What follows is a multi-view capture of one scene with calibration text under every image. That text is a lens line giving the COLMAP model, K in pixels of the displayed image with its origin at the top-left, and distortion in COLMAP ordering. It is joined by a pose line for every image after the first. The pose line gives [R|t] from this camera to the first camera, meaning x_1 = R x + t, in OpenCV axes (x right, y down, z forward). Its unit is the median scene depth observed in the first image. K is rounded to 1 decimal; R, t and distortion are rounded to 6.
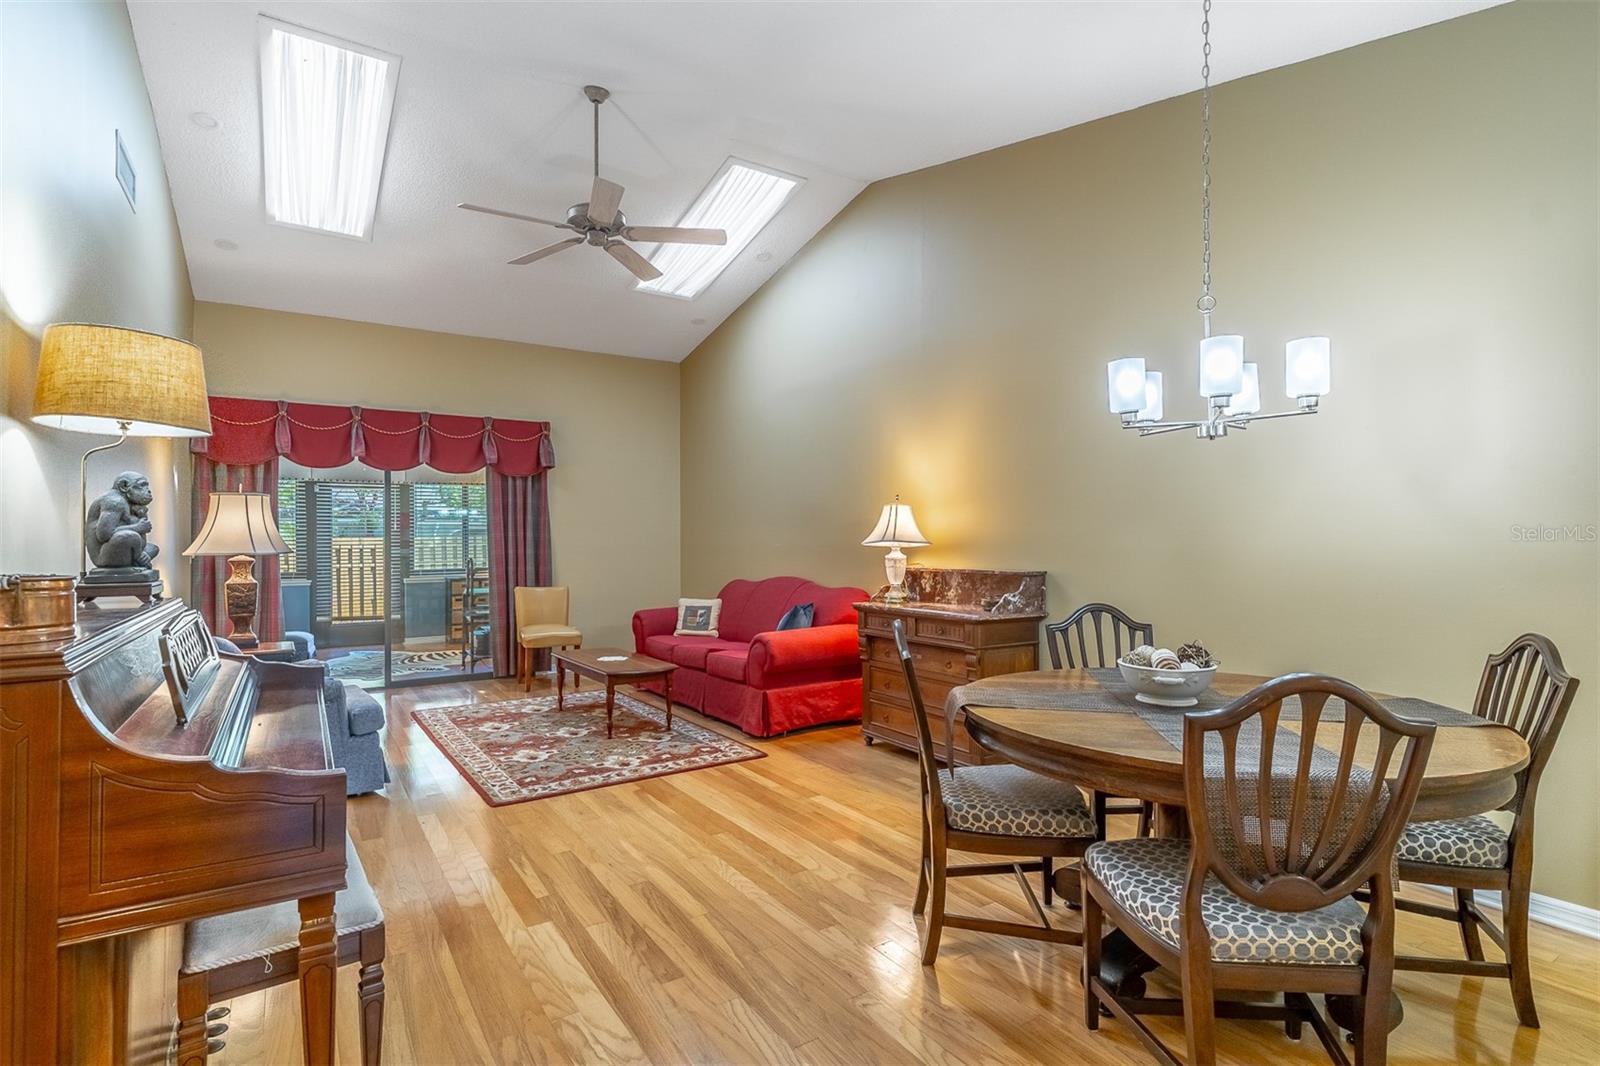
lens RADIAL K [[771.2, 0, 794.8], [0, 771.2, 535.4], [0, 0, 1]] dist [0.001759, -0.000147]
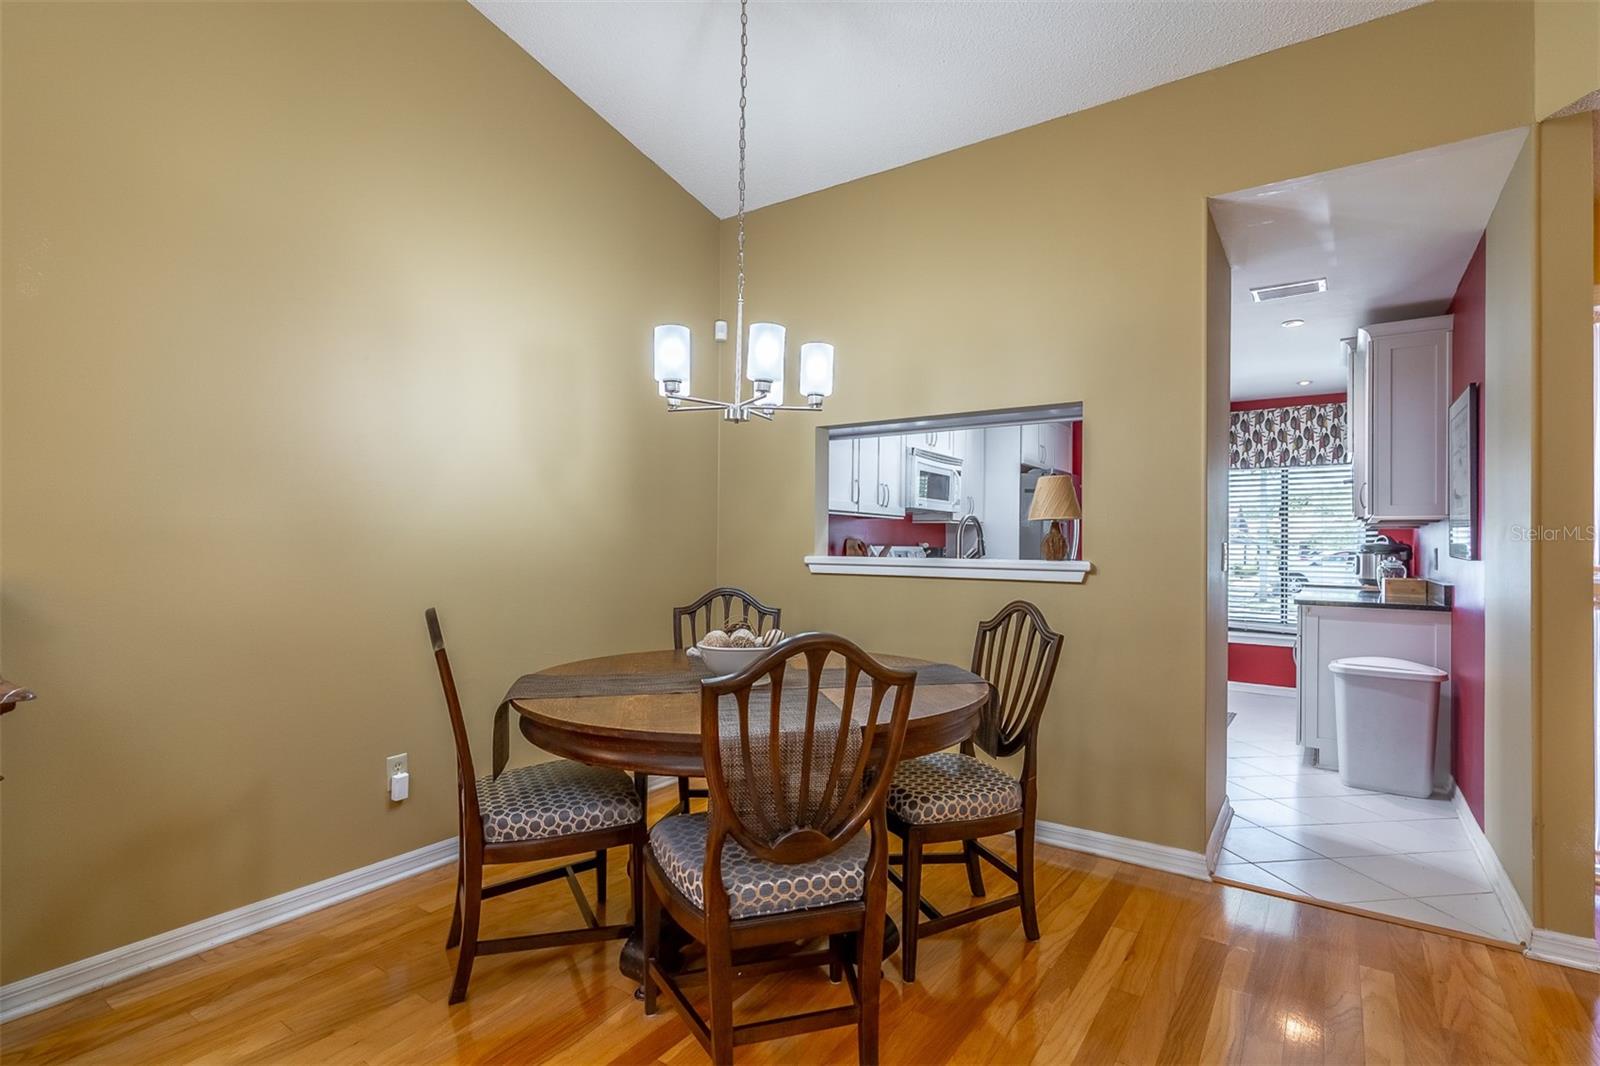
lens RADIAL K [[771.2, 0, 795.8], [0, 771.2, 534.0], [0, 0, 1]] dist [0.001759, -0.000147]
pose [[-0.370767, 0.013134, 0.928633, -0.201999], [-0.015502, 0.999673, -0.020328, 0.020365], [-0.928596, -0.021932, -0.370442, 0.576560]]
